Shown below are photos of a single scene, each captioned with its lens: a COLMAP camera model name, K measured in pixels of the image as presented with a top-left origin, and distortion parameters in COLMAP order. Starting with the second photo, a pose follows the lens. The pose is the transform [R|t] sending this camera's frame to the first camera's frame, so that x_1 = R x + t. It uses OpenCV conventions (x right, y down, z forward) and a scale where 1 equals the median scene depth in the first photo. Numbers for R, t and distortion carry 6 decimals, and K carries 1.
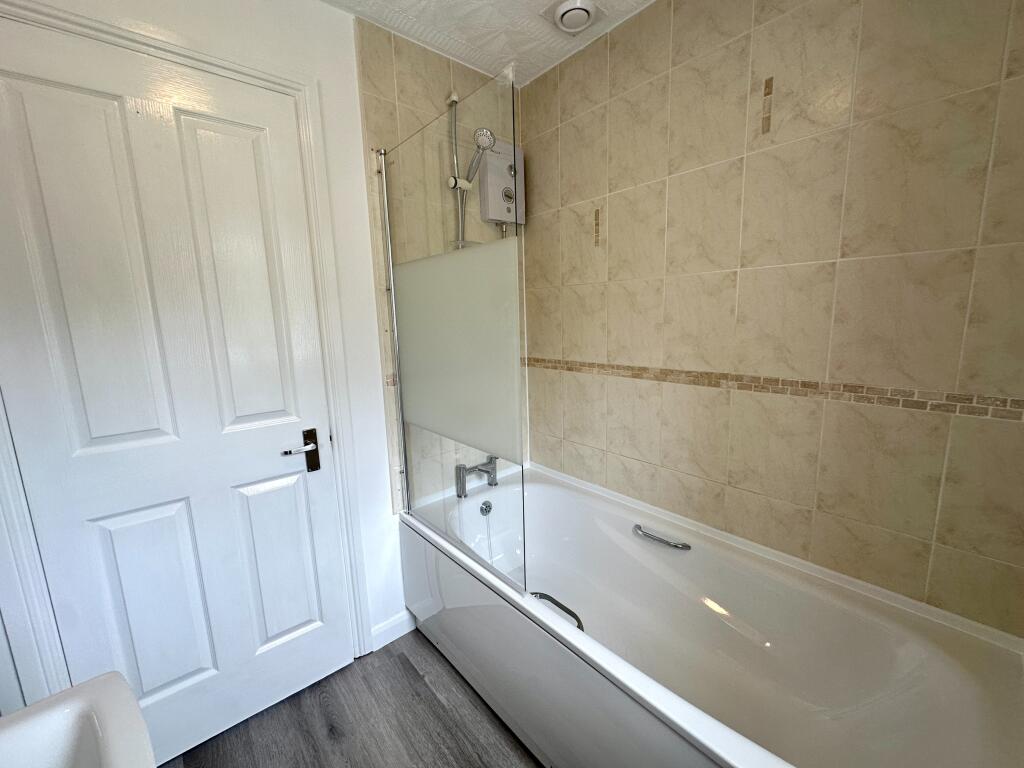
lens RADIAL K [[413.9, 0, 512.0], [0, 413.9, 384.0], [0, 0, 1]] dist [-0.000080, 0.000012]
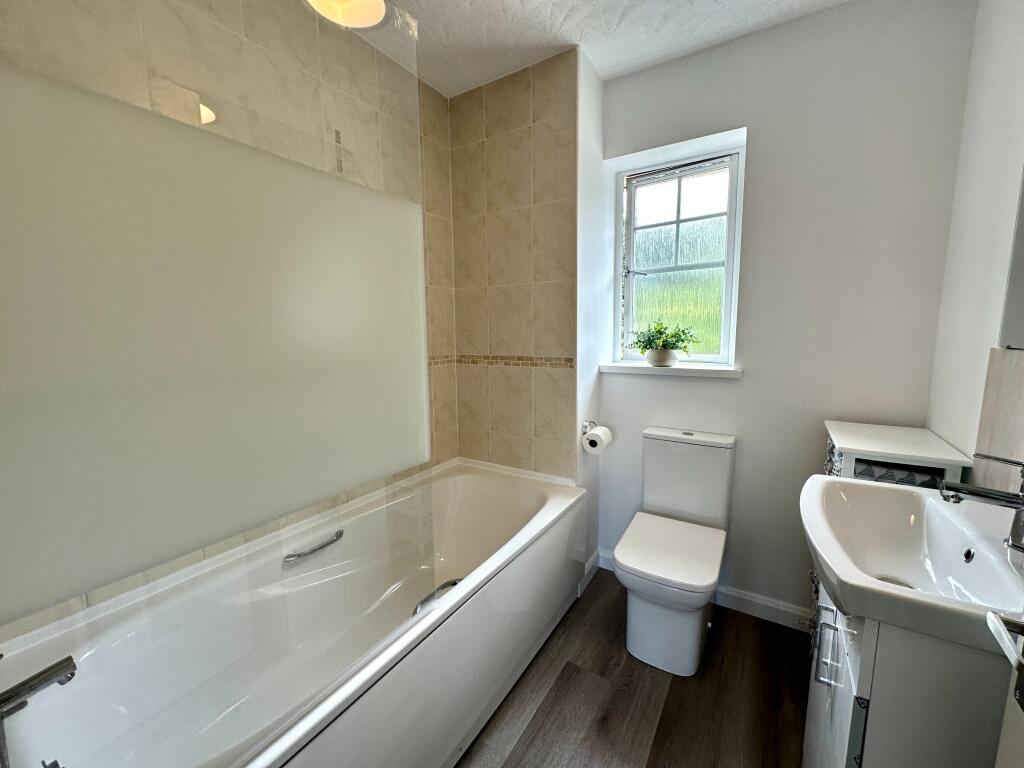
lens RADIAL K [[413.9, 0, 512.0], [0, 413.9, 384.0], [0, 0, 1]] dist [-0.000080, 0.000012]
pose [[-0.292955, -0.098488, 0.951040, -0.813167], [0.173013, 0.972800, 0.154035, -0.072042], [-0.940342, 0.209668, -0.267946, 0.965210]]
